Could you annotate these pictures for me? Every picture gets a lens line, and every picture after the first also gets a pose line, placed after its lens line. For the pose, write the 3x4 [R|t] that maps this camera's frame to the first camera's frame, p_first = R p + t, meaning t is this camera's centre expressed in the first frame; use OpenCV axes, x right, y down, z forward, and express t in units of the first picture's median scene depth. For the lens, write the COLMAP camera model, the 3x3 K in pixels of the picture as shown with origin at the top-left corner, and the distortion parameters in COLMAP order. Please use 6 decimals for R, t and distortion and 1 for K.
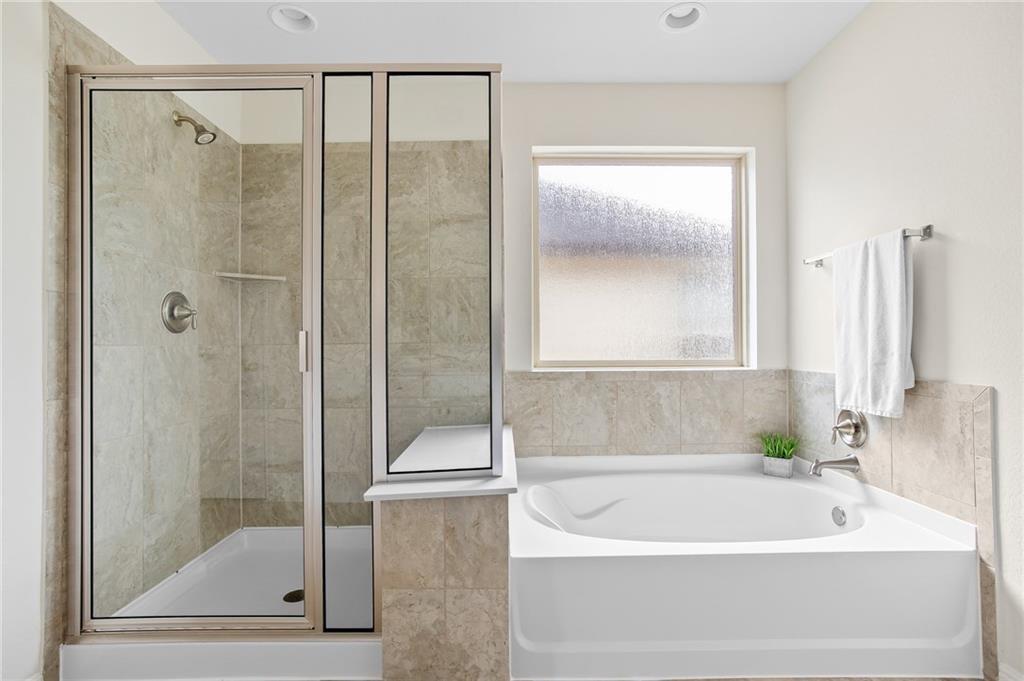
lens RADIAL K [[500.4, 0, 512.2], [0, 500.4, 341.8], [0, 0, 1]] dist [0.000779, 0.001345]
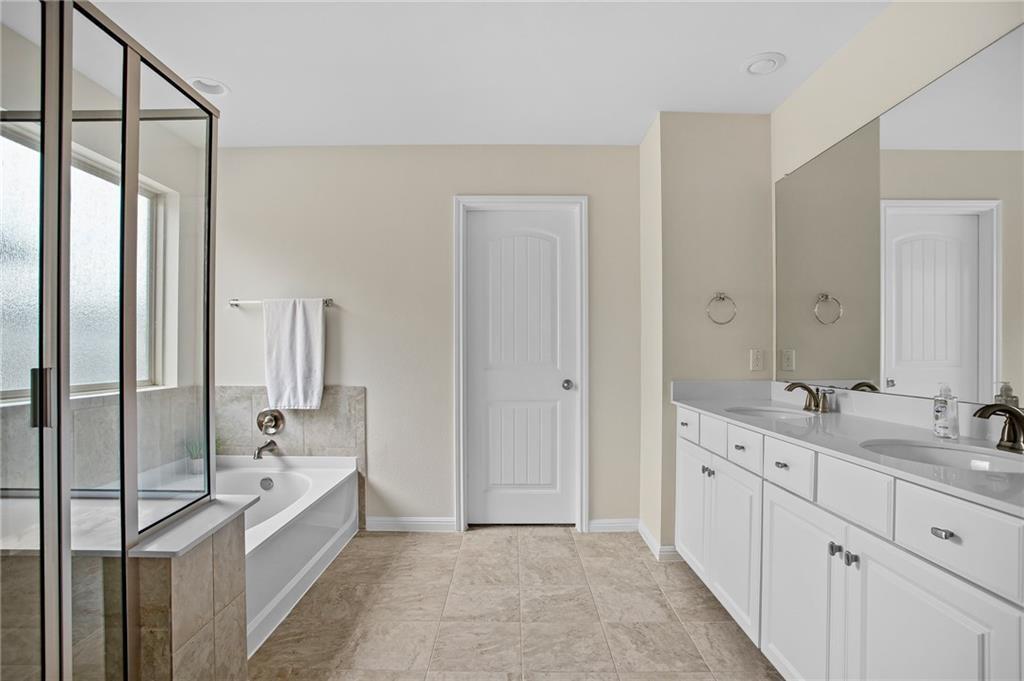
lens RADIAL K [[500.4, 0, 510.2], [0, 500.4, 357.0], [0, 0, 1]] dist [0.000779, 0.001345]
pose [[0.027264, -0.002066, 0.999626, -0.902912], [-0.010937, 0.999937, 0.002365, -0.035471], [-0.999568, -0.010997, 0.027240, 0.295348]]
